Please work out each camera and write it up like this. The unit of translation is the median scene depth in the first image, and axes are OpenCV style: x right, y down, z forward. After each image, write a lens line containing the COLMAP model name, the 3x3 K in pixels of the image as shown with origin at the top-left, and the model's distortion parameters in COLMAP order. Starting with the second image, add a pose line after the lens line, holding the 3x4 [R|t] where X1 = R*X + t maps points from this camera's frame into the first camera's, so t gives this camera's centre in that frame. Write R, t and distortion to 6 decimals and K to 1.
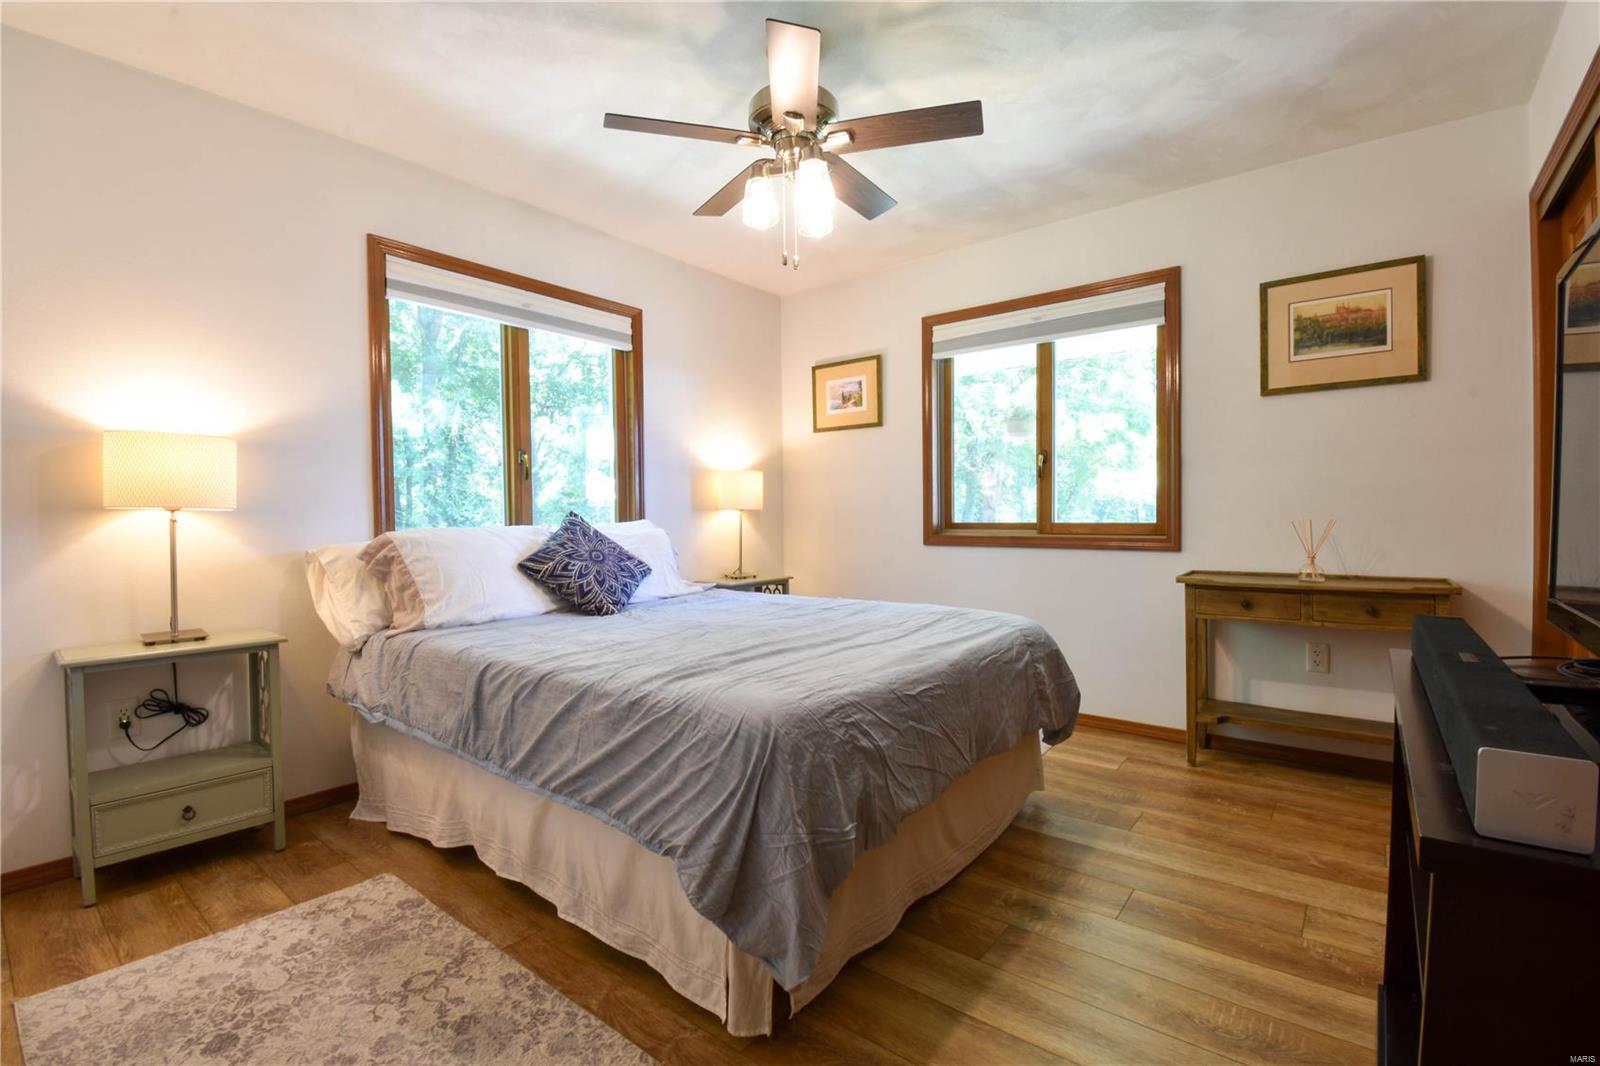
lens RADIAL K [[706.3, 0, 804.7], [0, 706.3, 527.2], [0, 0, 1]] dist [0.025538, -0.025733]
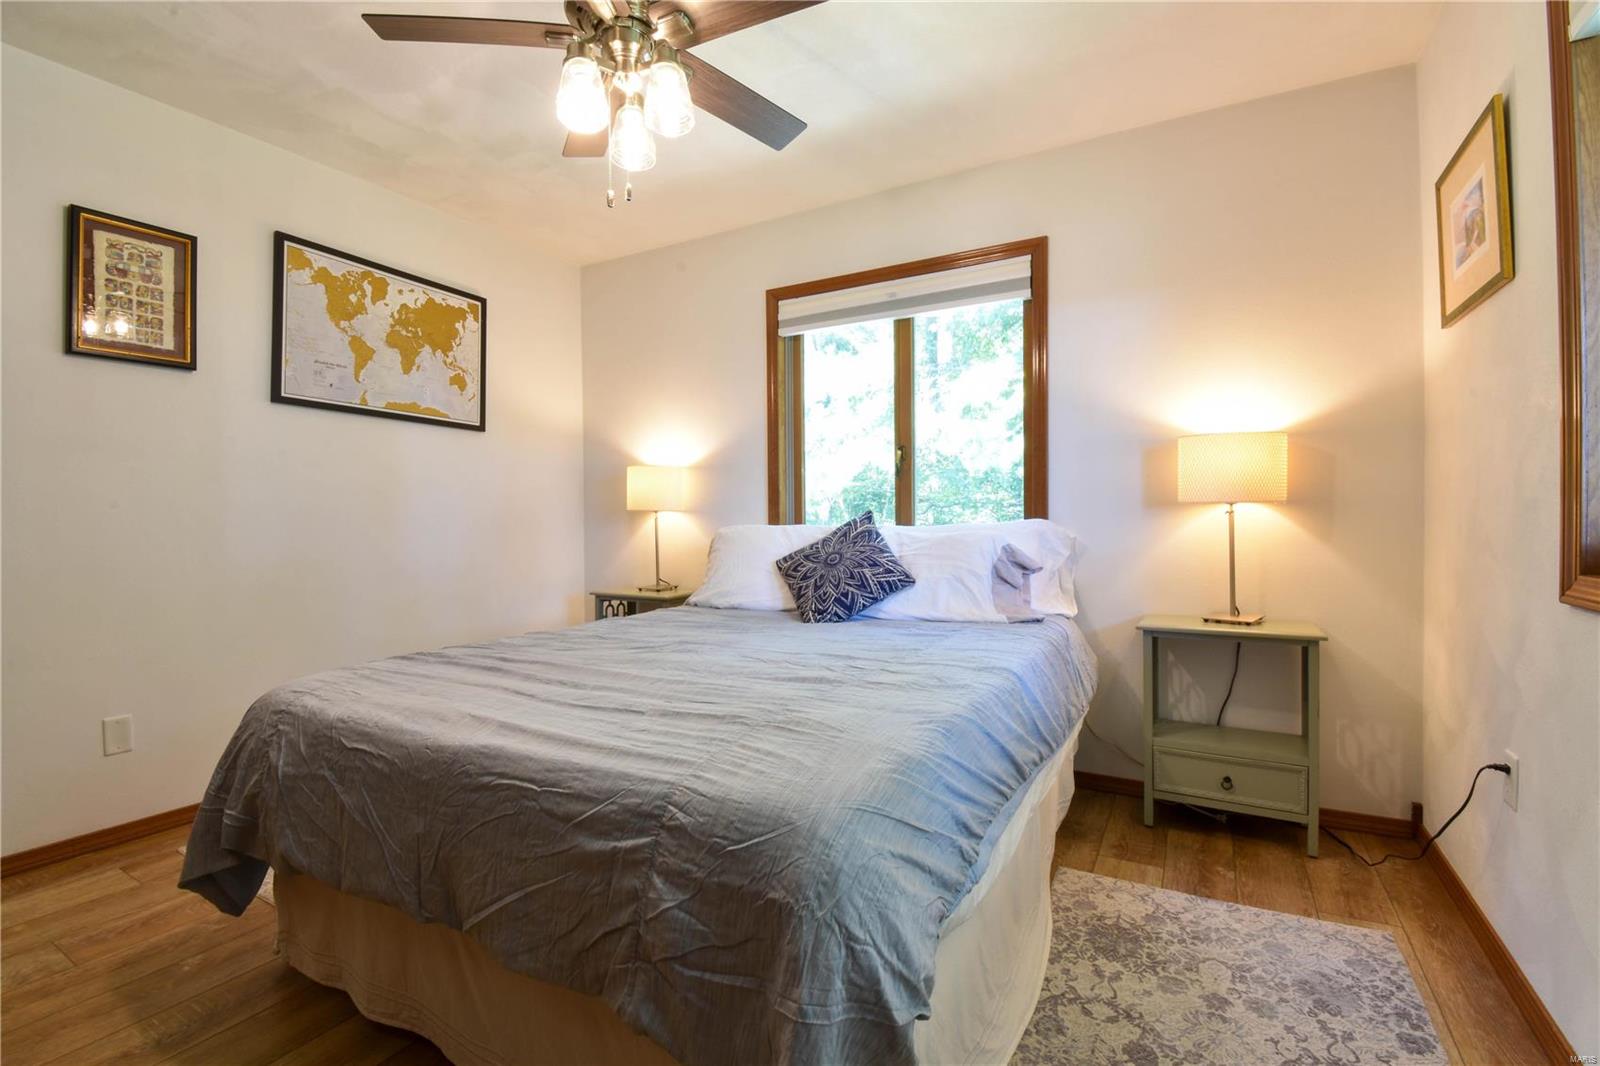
lens RADIAL K [[716.5, 0, 796.4], [0, 716.5, 502.3], [0, 0, 1]] dist [0.028777, -0.027326]
pose [[0.144750, -0.009123, -0.989426, 0.548689], [-0.011601, 0.999873, -0.010917, -0.019375], [0.989400, 0.013058, 0.144625, 0.728975]]
